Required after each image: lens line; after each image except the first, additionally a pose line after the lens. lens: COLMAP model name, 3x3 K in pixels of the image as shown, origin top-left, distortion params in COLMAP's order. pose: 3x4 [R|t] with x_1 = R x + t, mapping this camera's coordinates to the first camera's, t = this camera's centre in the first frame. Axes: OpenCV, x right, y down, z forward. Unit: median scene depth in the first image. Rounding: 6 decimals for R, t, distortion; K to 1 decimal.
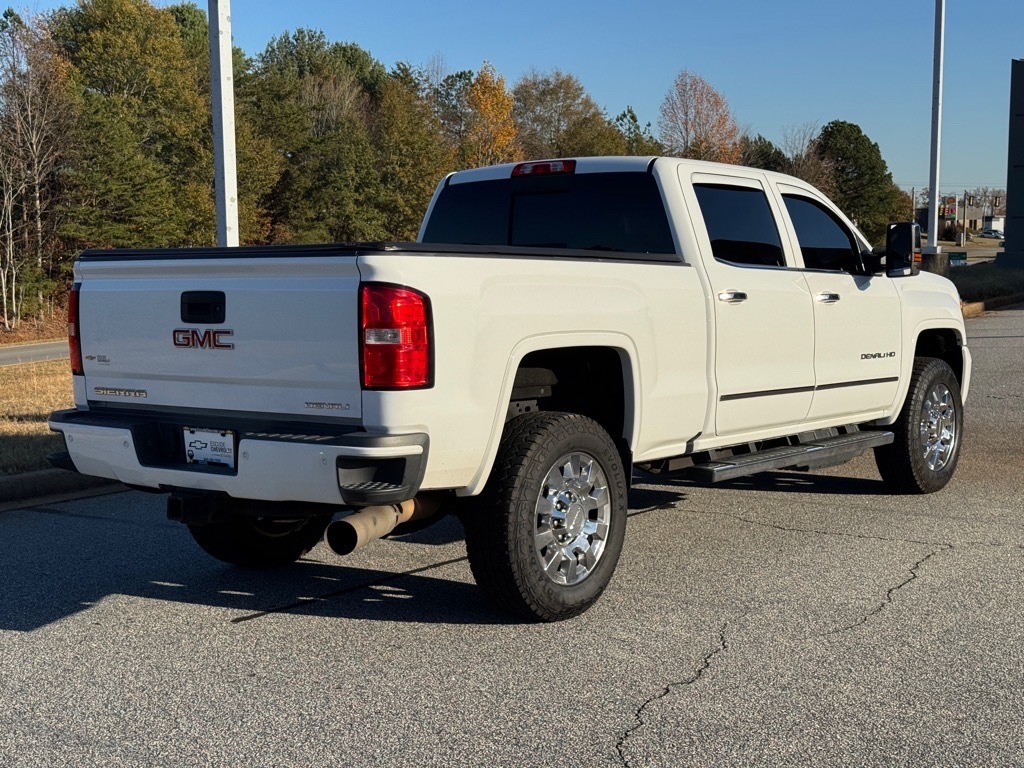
lens RADIAL K [[1408.9, 0, 512.0], [0, 1408.9, 384.0], [0, 0, 1]] dist [0.118188, -0.021827]
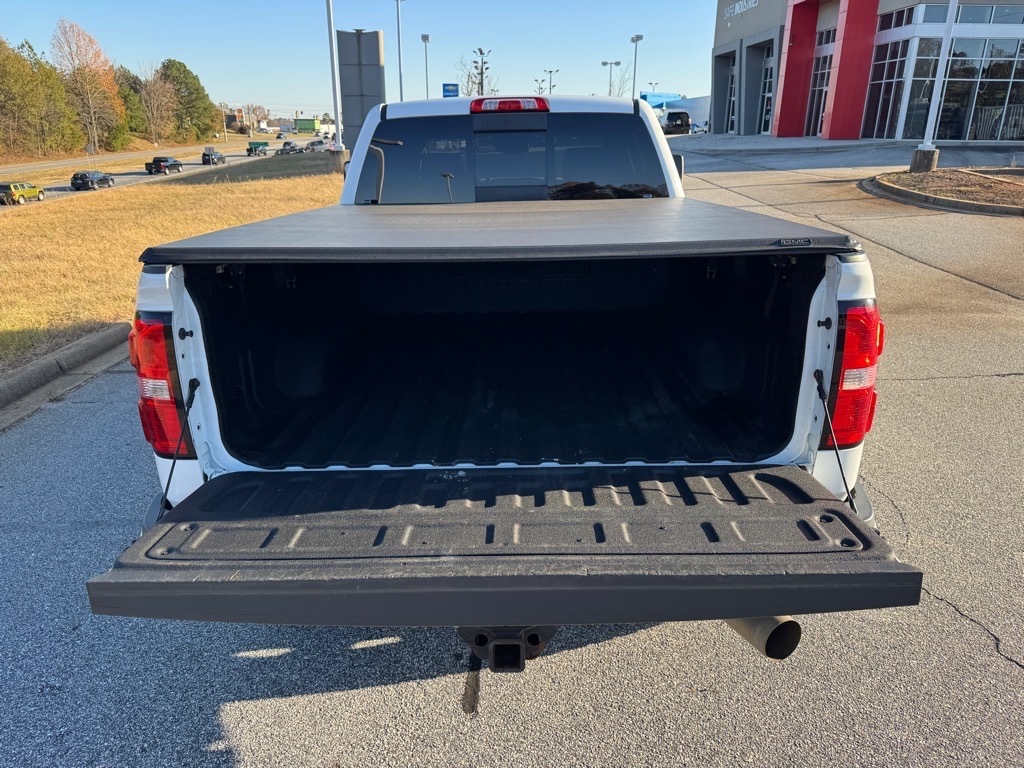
lens RADIAL K [[714.9, 0, 496.7], [0, 714.9, 384.6], [0, 0, 1]] dist [-0.000414, 0.001161]
pose [[0.799381, -0.194220, 0.568568, -0.375794], [0.054329, 0.965801, 0.253529, -0.110757], [-0.598364, -0.171777, 0.782594, 0.707003]]
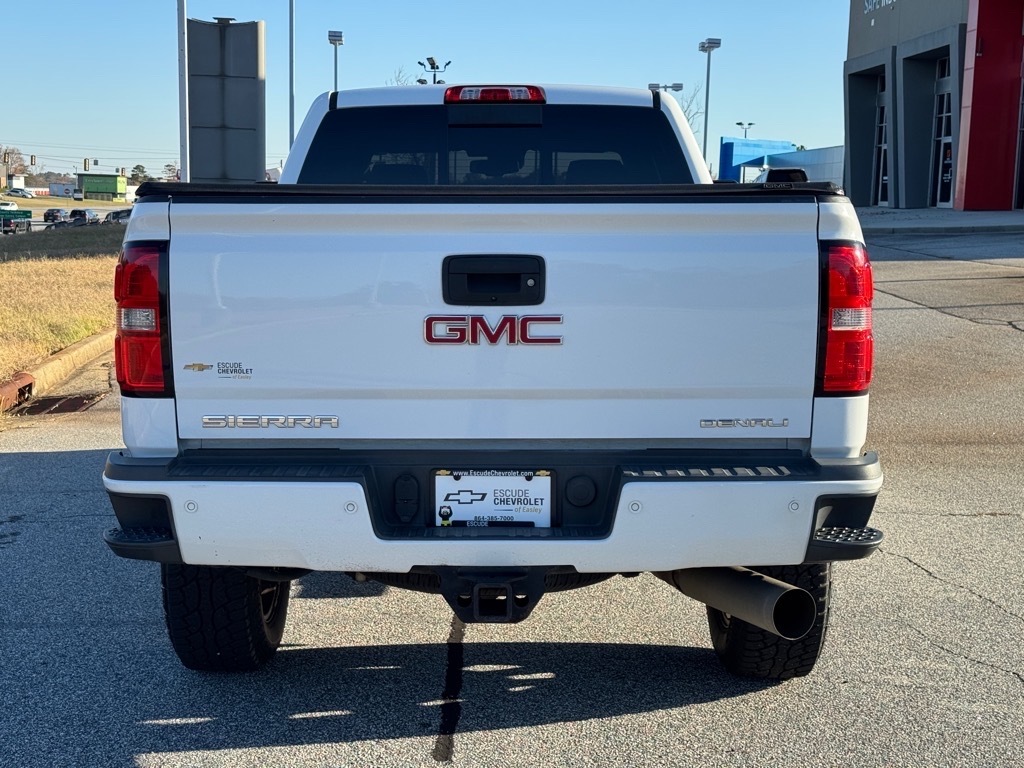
lens RADIAL K [[1413.4, 0, 467.6], [0, 1413.4, 385.3], [0, 0, 1]] dist [0.123699, -0.057563]
pose [[0.794504, -0.053535, 0.604894, -0.573178], [0.036017, 0.998507, 0.041064, -0.031476], [-0.606189, -0.010839, 0.795247, 0.472414]]
